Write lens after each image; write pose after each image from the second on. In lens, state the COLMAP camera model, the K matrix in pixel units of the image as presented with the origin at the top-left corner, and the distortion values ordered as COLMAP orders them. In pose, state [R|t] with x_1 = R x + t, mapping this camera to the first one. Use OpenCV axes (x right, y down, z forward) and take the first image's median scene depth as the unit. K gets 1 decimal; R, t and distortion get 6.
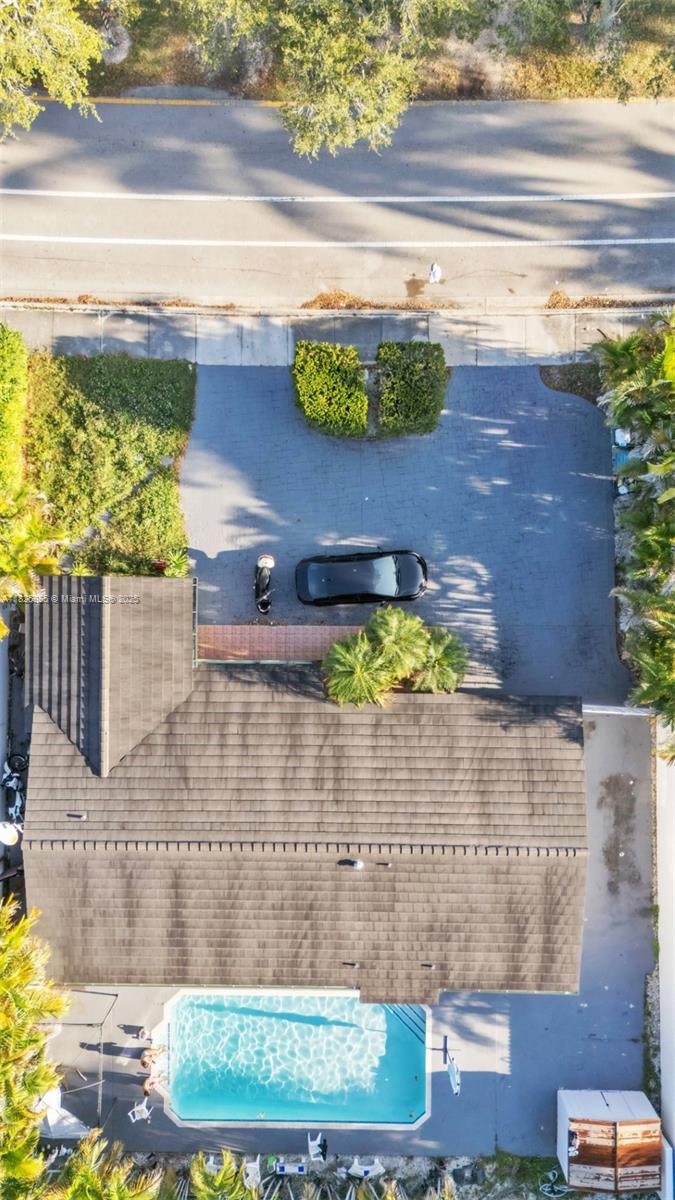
lens RADIAL K [[893.8, 0, 337.5], [0, 893.8, 600.0], [0, 0, 1]] dist [0.073027, -0.060864]
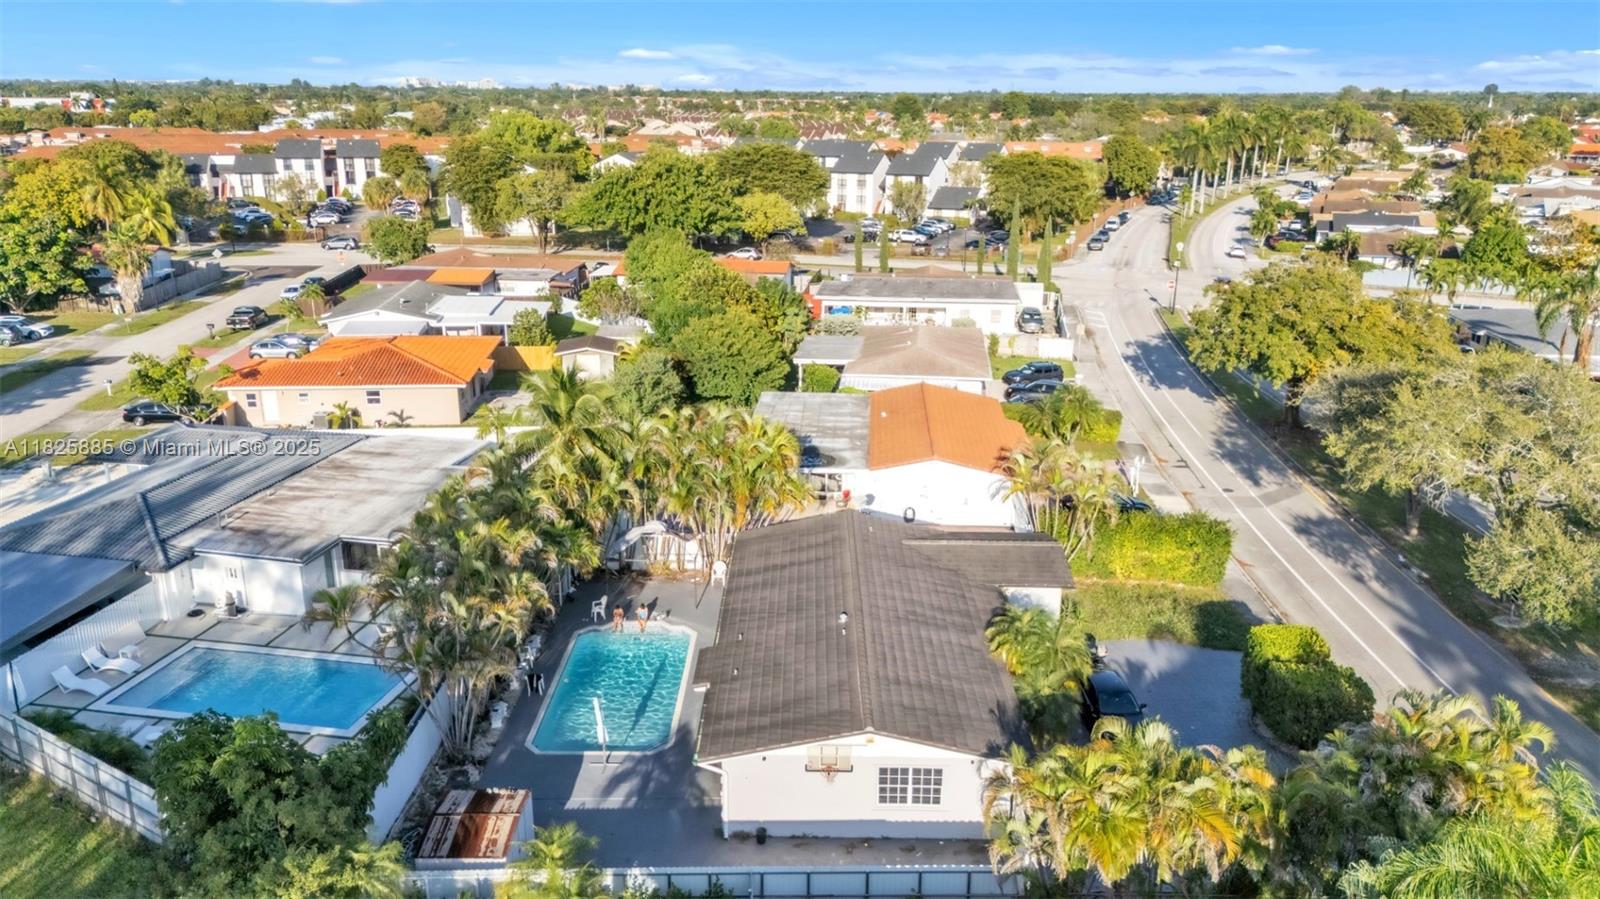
lens RADIAL K [[1175.6, 0, 800.0], [0, 1175.6, 449.5], [0, 0, 1]] dist [0.035340, -0.011755]
pose [[0.007495, 0.289044, -0.957287, 1.194573], [-0.999800, -0.015570, -0.012529, 0.338992], [-0.018526, 0.957189, 0.288869, 0.381315]]
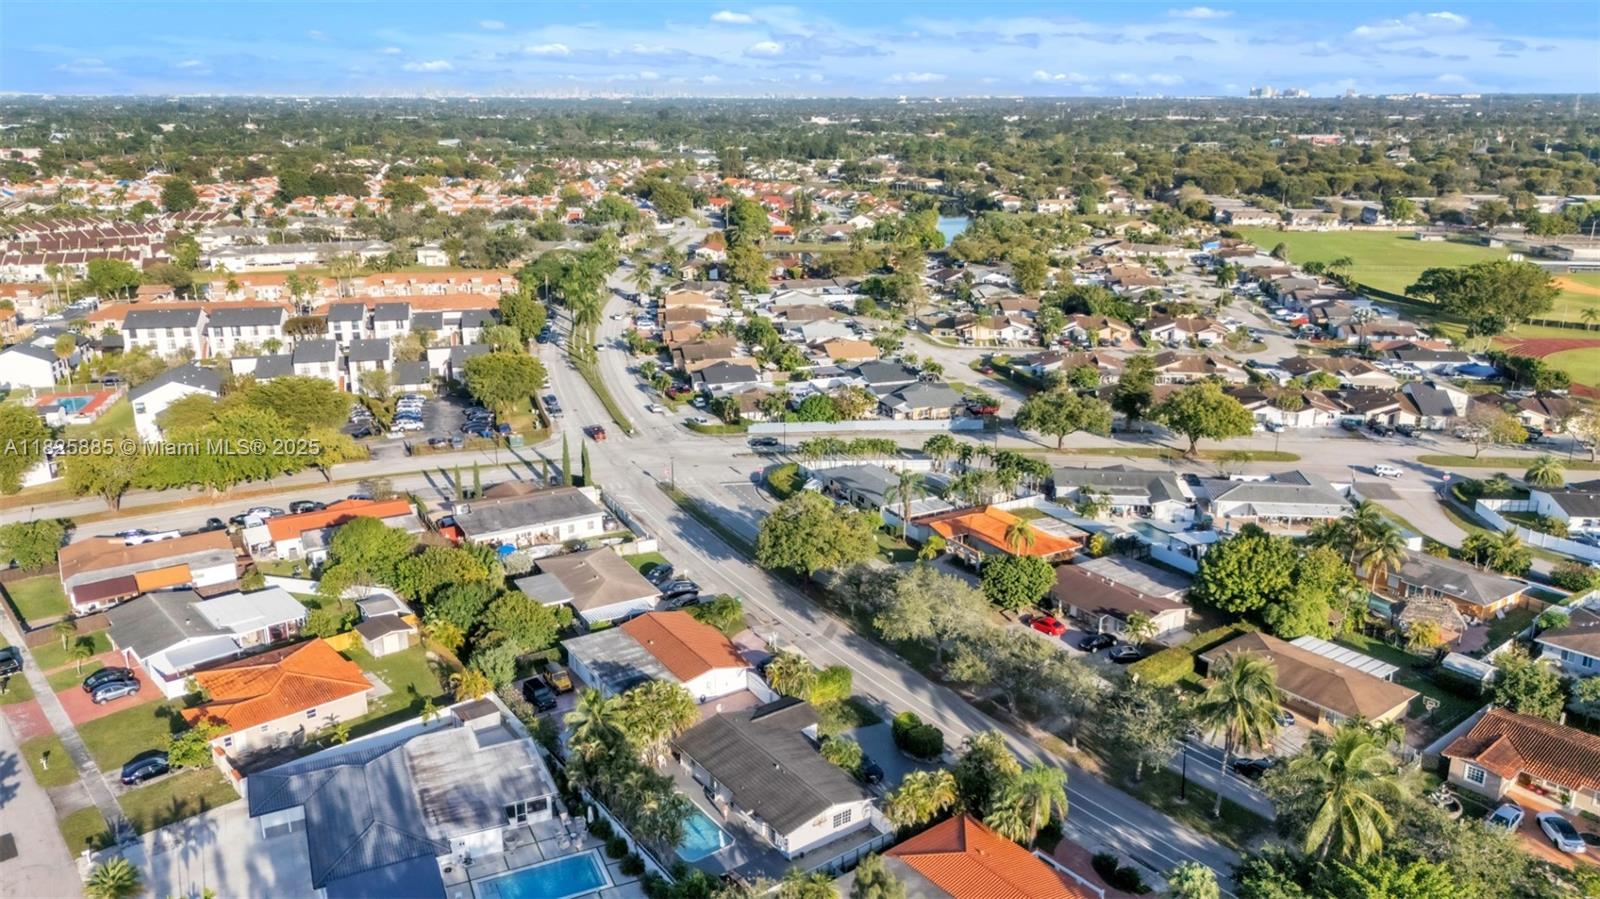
lens RADIAL K [[1169.6, 0, 794.2], [0, 1169.6, 478.0], [0, 0, 1]] dist [0.068868, -0.063632]
pose [[0.592046, 0.248815, -0.766533, 2.333310], [-0.805888, 0.176665, -0.565097, 1.918295], [-0.005185, 0.952303, 0.305111, -0.816253]]
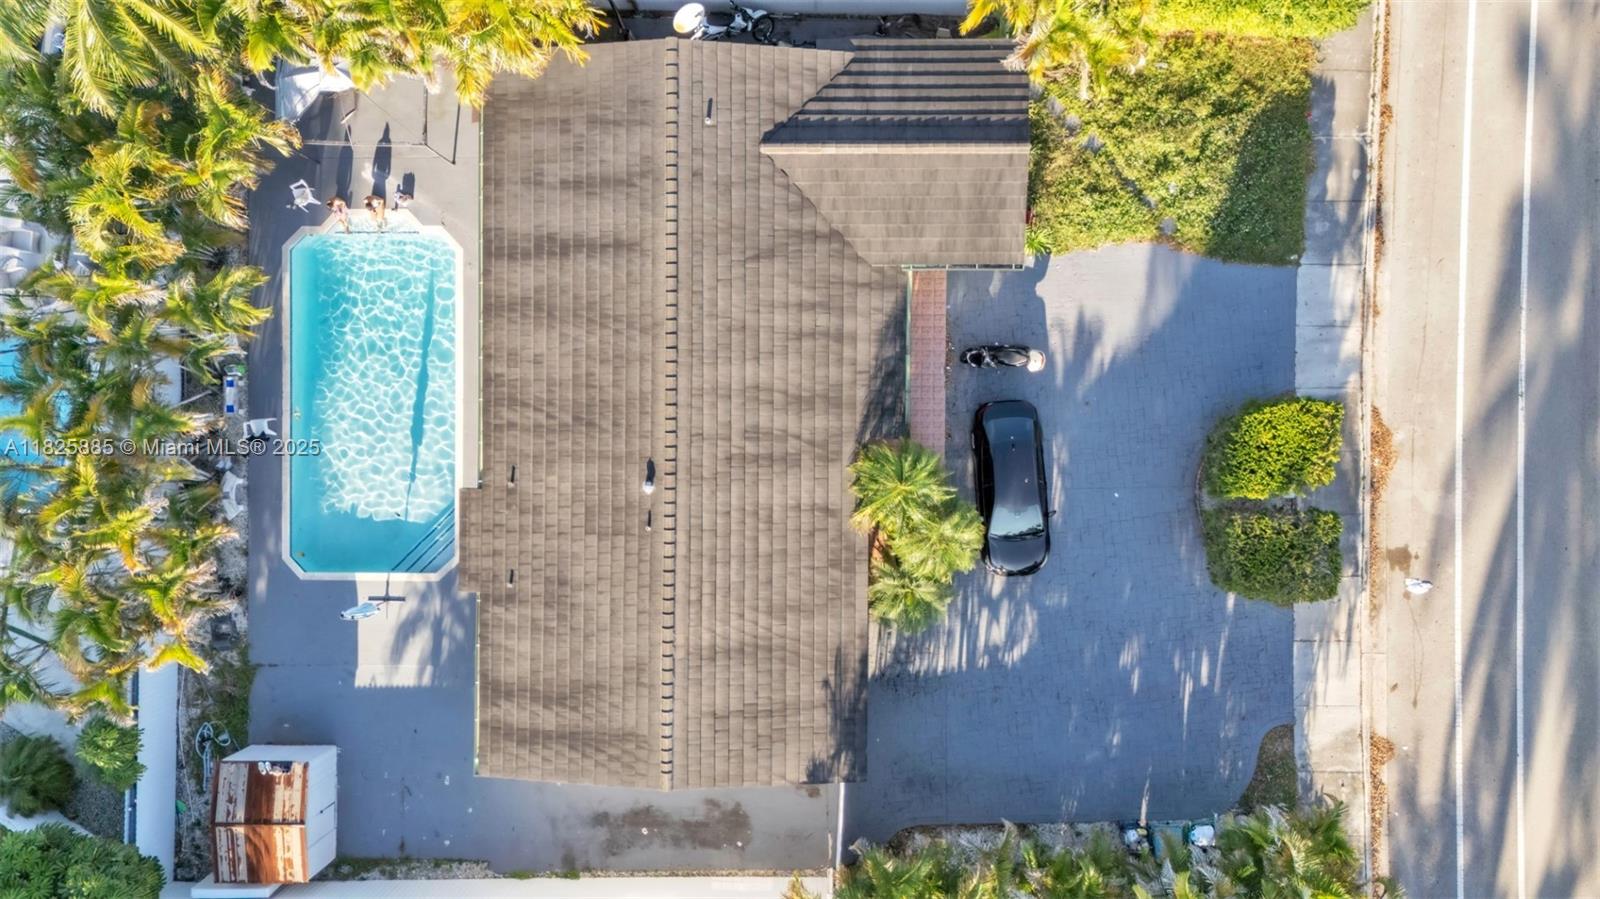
lens RADIAL K [[1191.8, 0, 800.0], [0, 1191.8, 449.5], [0, 0, 1]] dist [0.073027, -0.060864]
pose [[0.001495, 0.999768, 0.021492, -0.028041], [-0.999983, 0.001372, 0.005738, 0.150489], [0.005707, -0.021500, 0.999753, -0.001295]]
